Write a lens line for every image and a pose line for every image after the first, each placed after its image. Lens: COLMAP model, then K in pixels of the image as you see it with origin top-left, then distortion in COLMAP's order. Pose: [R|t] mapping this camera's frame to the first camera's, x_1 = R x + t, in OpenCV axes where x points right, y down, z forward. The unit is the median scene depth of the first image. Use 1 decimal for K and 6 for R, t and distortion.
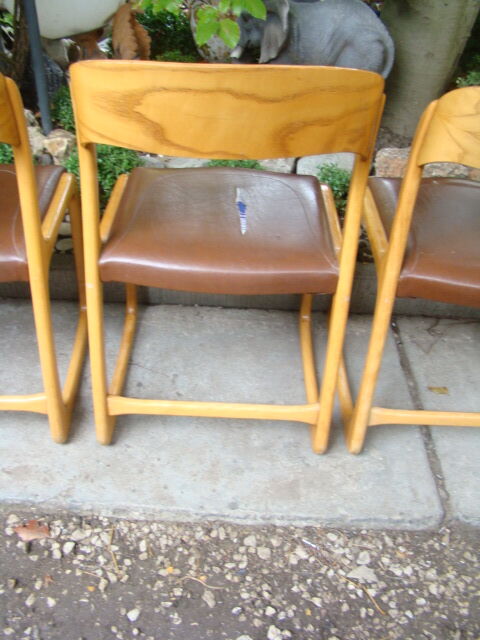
lens RADIAL K [[598.7, 0, 233.7], [0, 598.7, 317.2], [0, 0, 1]] dist [-0.187067, 0.131241]
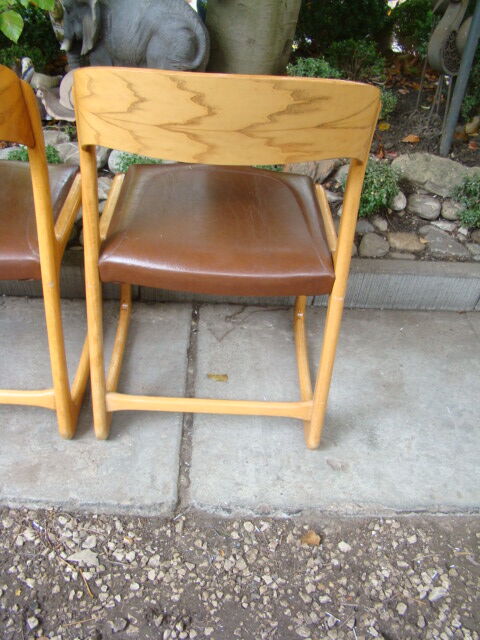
lens RADIAL K [[598.7, 0, 233.7], [0, 598.7, 317.2], [0, 0, 1]] dist [-0.187067, 0.131241]
pose [[0.999793, -0.009274, 0.018091, 0.451793], [0.009114, 0.999919, 0.008929, 0.017369], [-0.018173, -0.008762, 0.999796, -0.010831]]
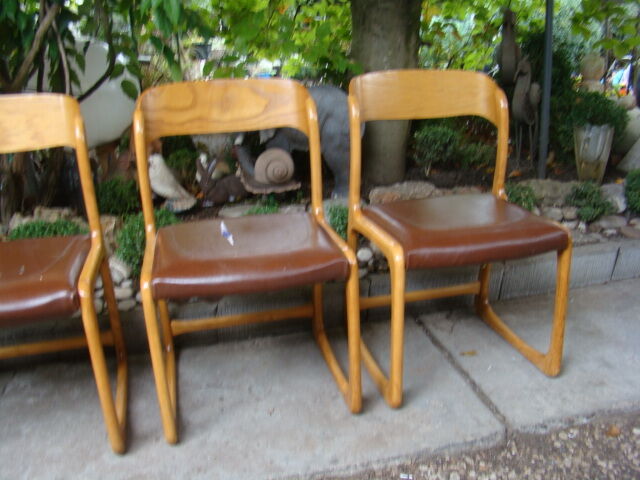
lens RADIAL K [[598.7, 0, 320.3], [0, 598.7, 244.3], [0, 0, 1]] dist [-0.187067, 0.131241]
pose [[0.966453, -0.161891, 0.199400, -0.186840], [0.217363, 0.929109, -0.299183, 0.265022], [-0.136829, 0.332489, 0.933129, -0.198987]]
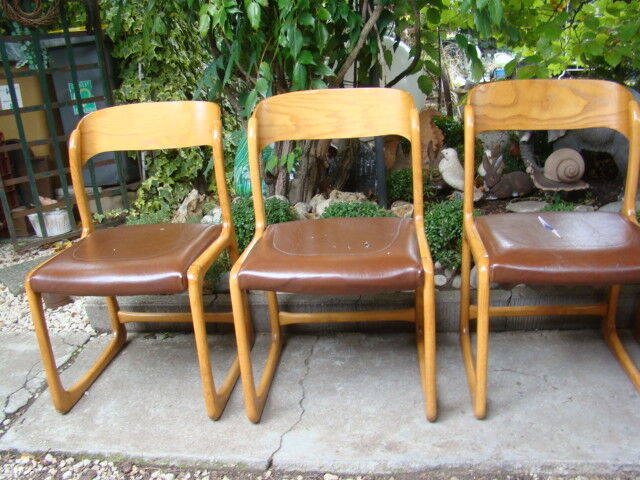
lens RADIAL K [[598.7, 0, 320.3], [0, 598.7, 244.3], [0, 0, 1]] dist [-0.187067, 0.131241]
pose [[0.986761, -0.077433, -0.142501, -0.444214], [0.025721, 0.942257, -0.333902, 0.281562], [0.160128, 0.325816, 0.931774, -0.284727]]
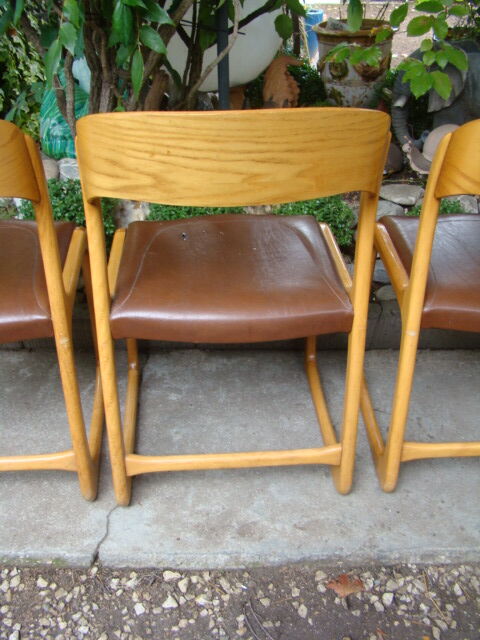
lens RADIAL K [[598.6, 0, 234.4], [0, 598.6, 321.0], [0, 0, 1]] dist [-0.185682, 0.126326]
pose [[0.998738, -0.049713, -0.007147, -0.497058], [0.049118, 0.996499, -0.067651, -0.019255], [0.010485, 0.067214, 0.997683, -0.009313]]
